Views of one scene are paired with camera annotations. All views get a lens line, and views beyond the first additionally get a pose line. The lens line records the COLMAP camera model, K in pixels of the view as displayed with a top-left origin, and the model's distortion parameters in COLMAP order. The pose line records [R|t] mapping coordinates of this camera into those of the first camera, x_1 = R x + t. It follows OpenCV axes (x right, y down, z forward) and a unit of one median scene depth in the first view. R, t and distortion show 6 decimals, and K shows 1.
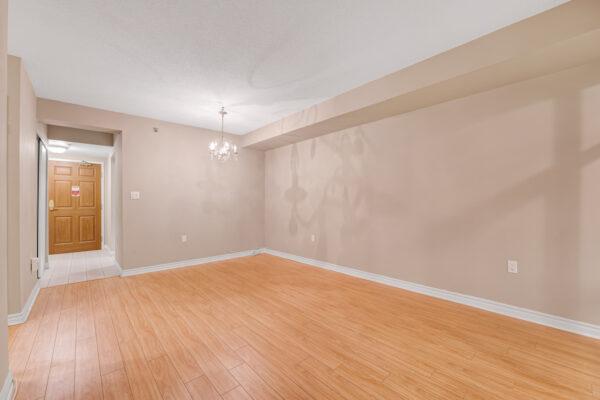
lens RADIAL K [[246.9, 0, 302.0], [0, 246.9, 199.8], [0, 0, 1]] dist [-0.009184, 0.000131]
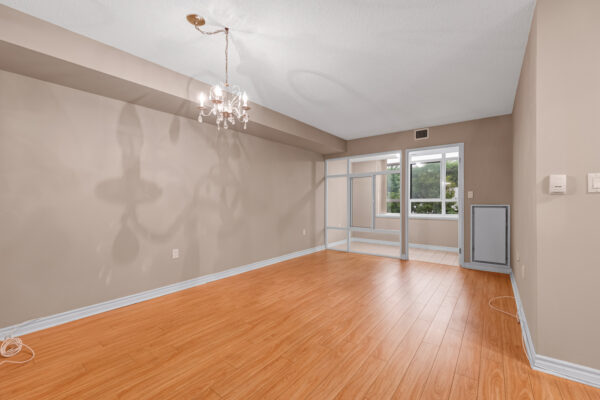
lens RADIAL K [[245.7, 0, 300.6], [0, 245.7, 202.3], [0, 0, 1]] dist [-0.011386, 0.000019]
pose [[-0.166557, 0.006781, 0.986008, -0.879522], [-0.003598, 0.999966, -0.007485, 0.012028], [-0.986025, -0.004795, -0.166527, 0.927580]]
